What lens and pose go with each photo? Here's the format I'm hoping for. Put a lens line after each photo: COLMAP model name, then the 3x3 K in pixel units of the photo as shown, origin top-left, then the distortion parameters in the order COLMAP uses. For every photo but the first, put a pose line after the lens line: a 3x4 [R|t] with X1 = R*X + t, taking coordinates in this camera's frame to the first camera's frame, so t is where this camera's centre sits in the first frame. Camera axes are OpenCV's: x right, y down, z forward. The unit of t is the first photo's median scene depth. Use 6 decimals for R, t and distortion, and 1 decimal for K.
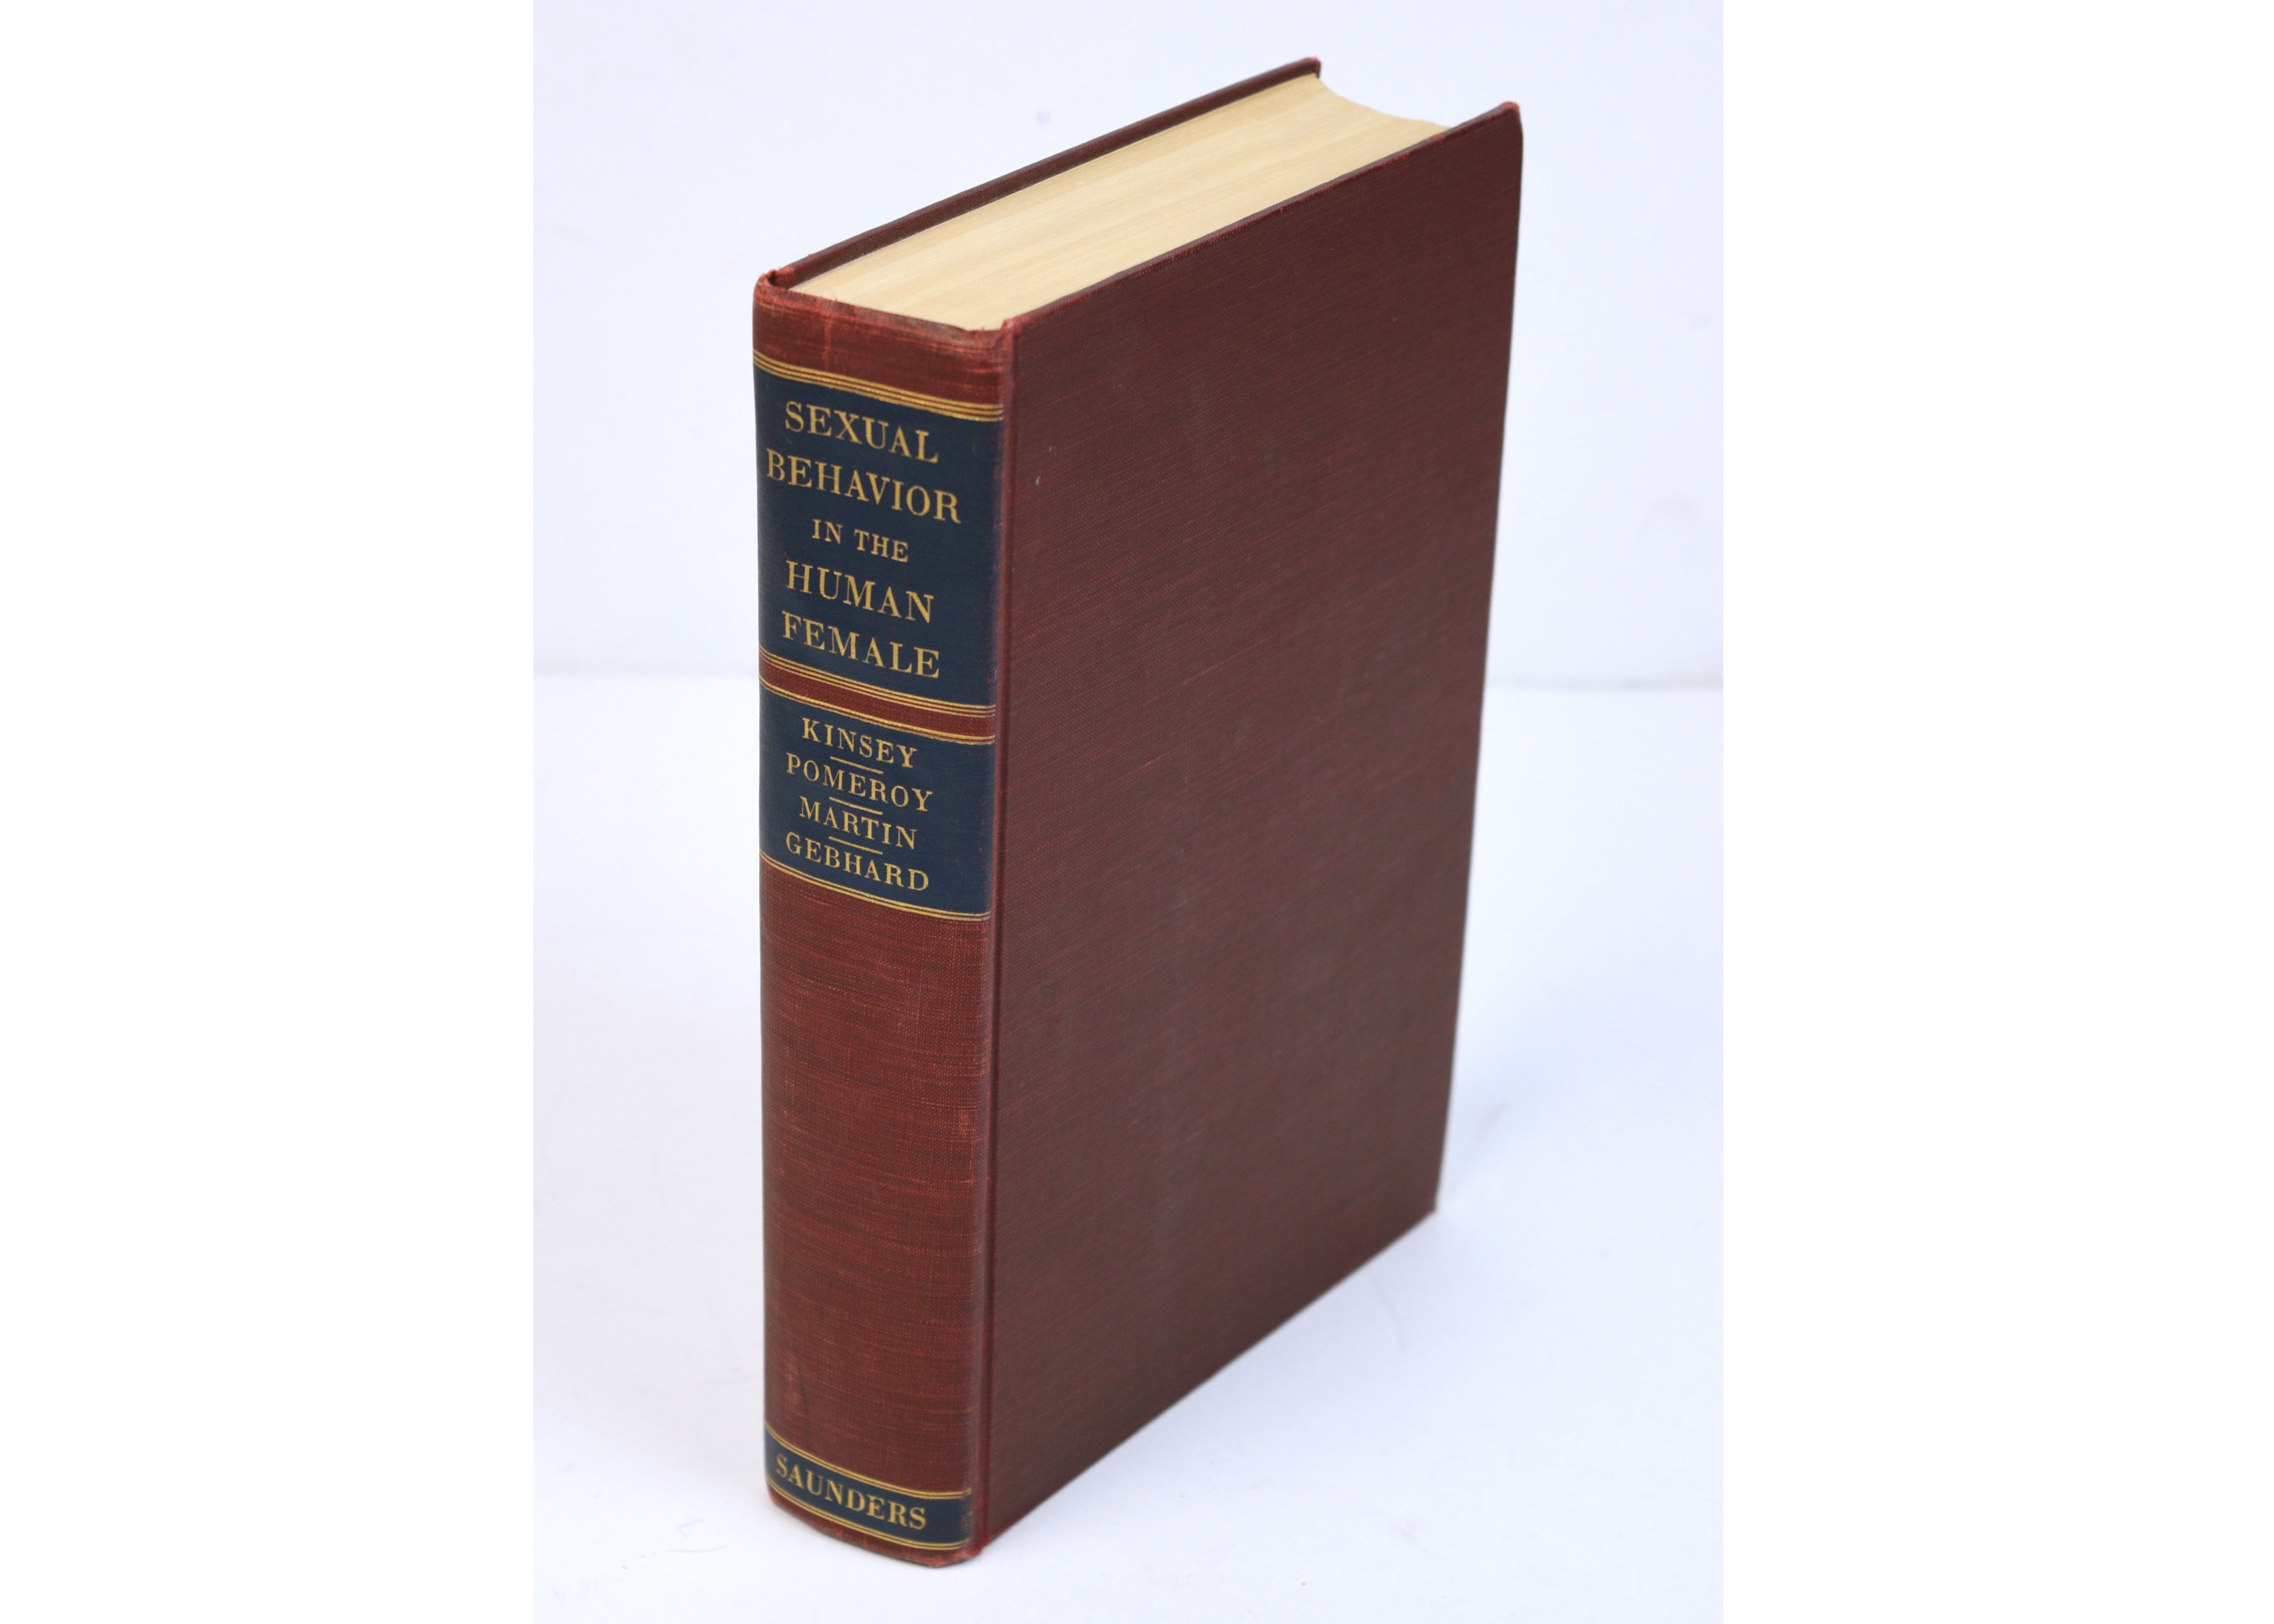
lens RADIAL K [[5688.4, 0, 1140.5], [0, 5688.4, 809.7], [0, 0, 1]] dist [0.373457, 0.000000]
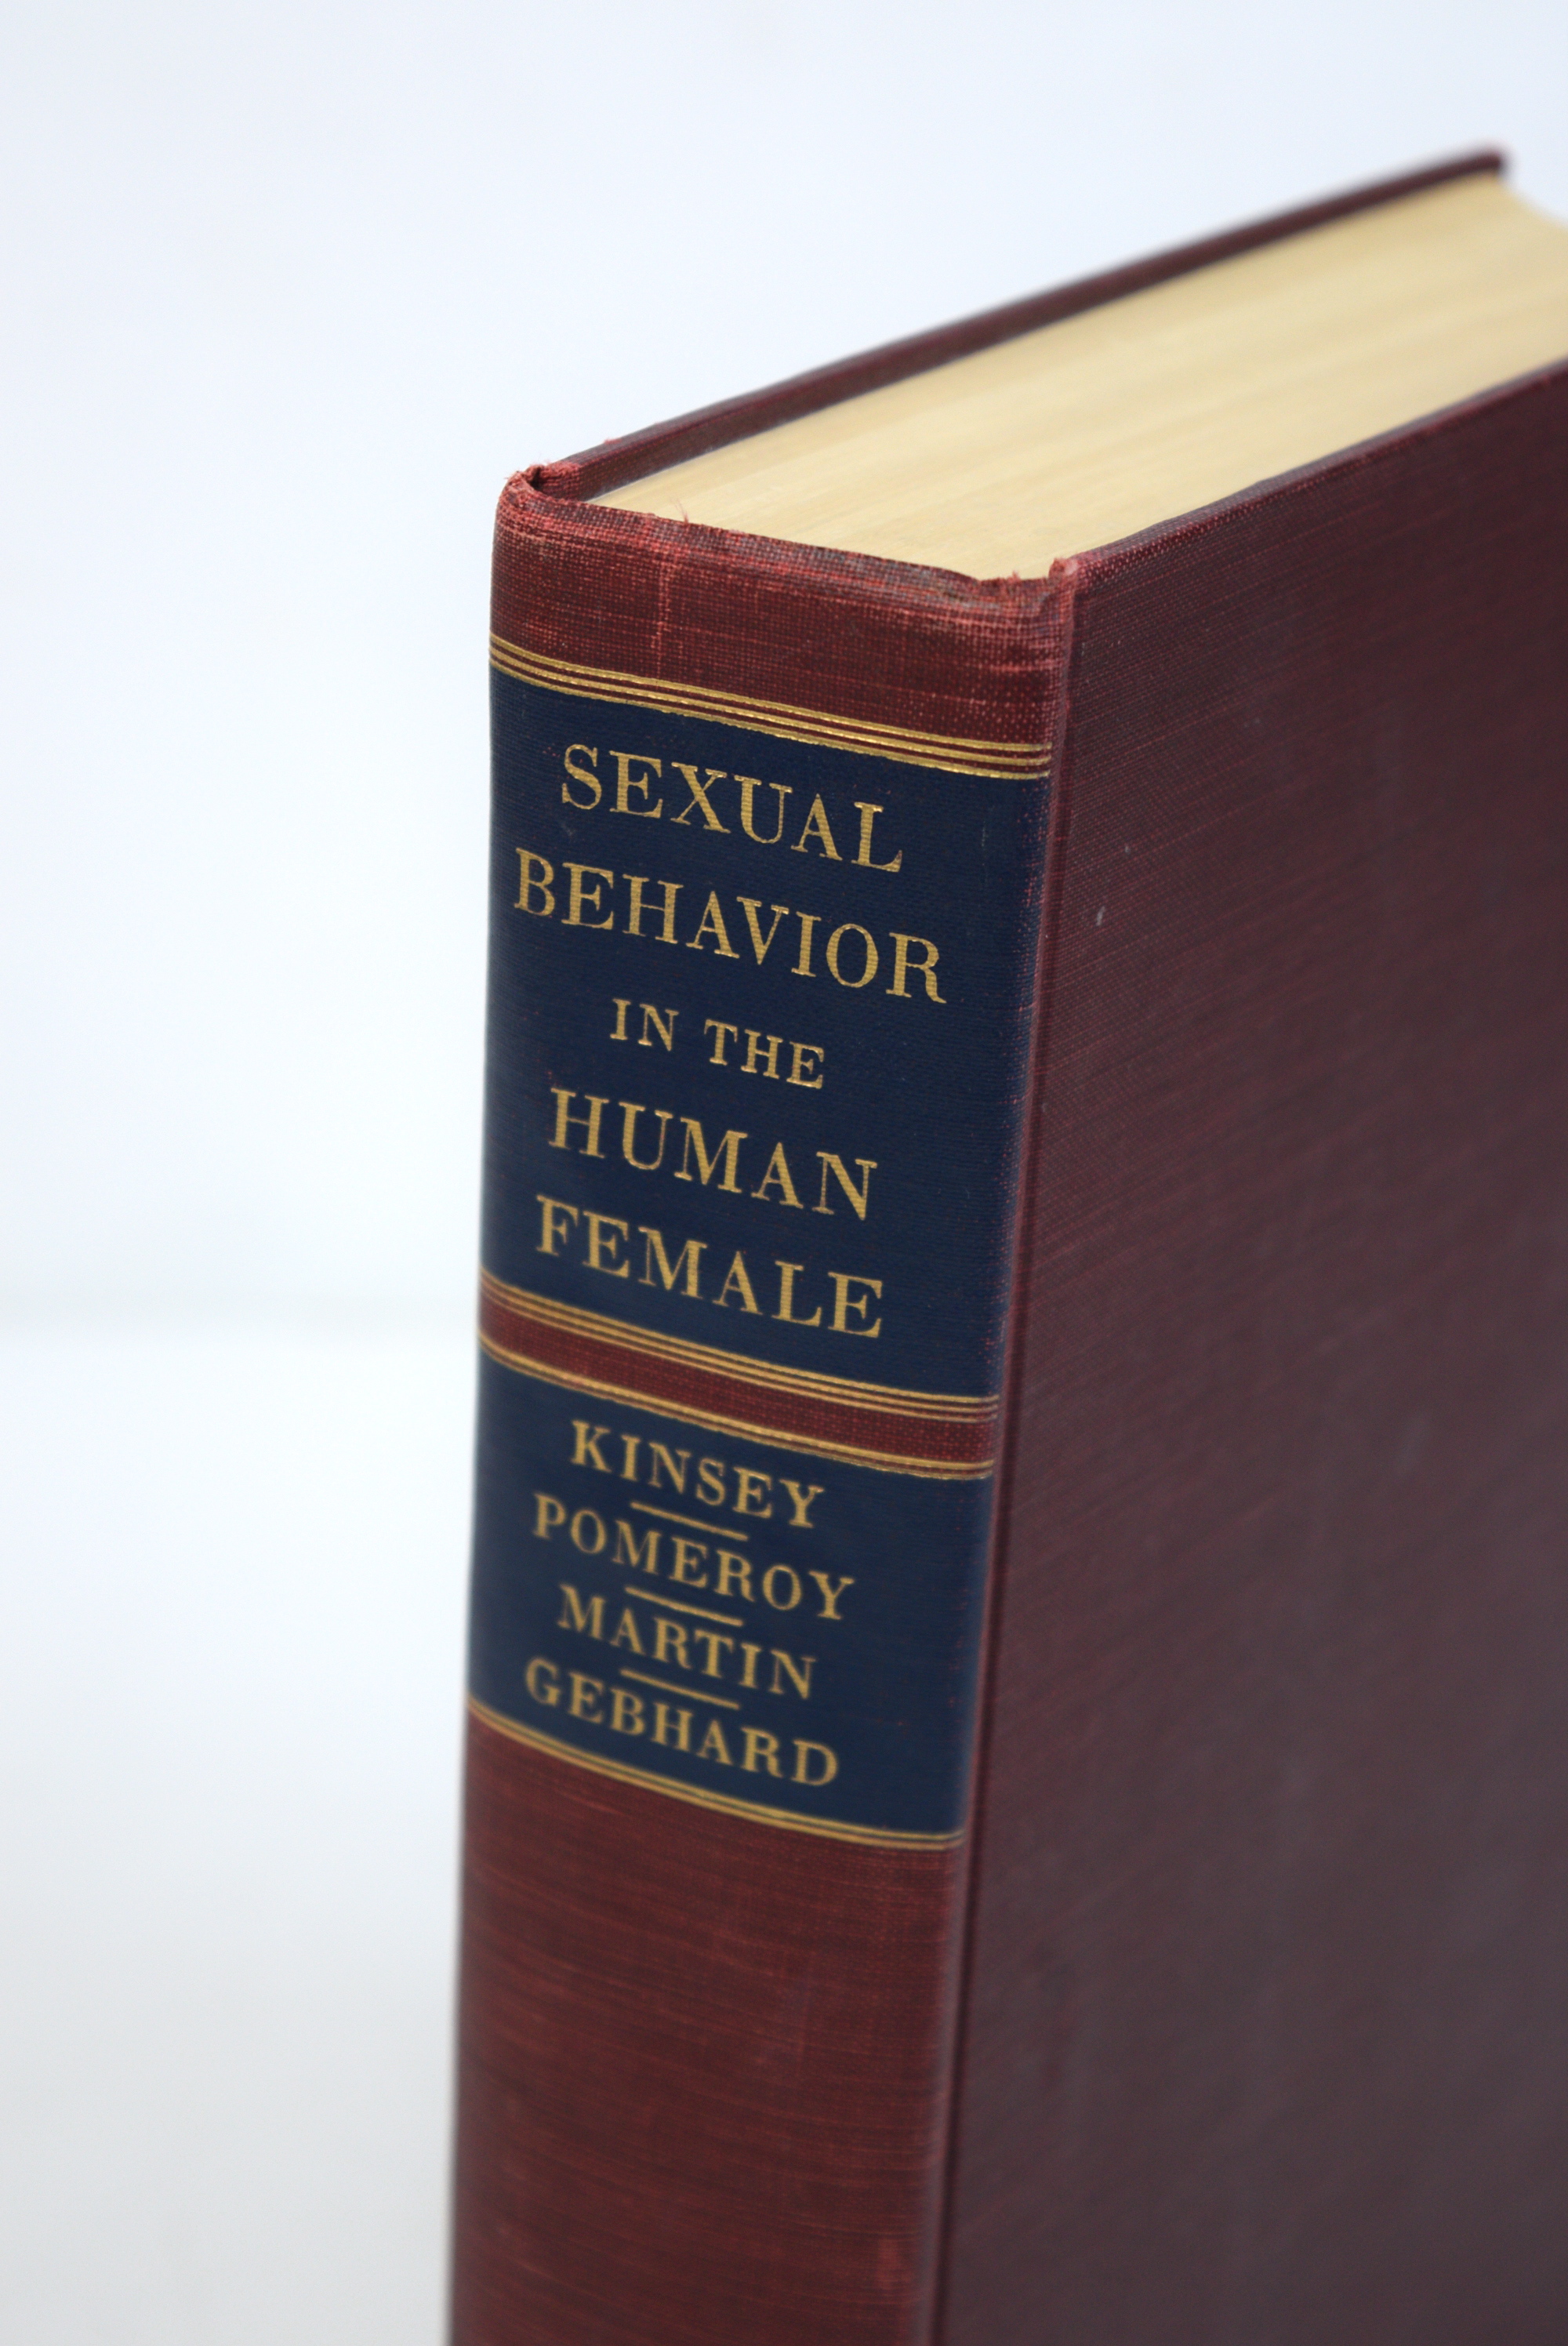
lens RADIAL K [[5827.8, 0, 779.7], [0, 5827.8, 1174.2], [0, 0, 1]] dist [0.171441, 0.000000]
pose [[0.998451, 0.003409, 0.055529, -0.070023], [-0.000800, 0.998898, -0.046924, -0.014006], [-0.055627, 0.046807, 0.997354, 0.519815]]
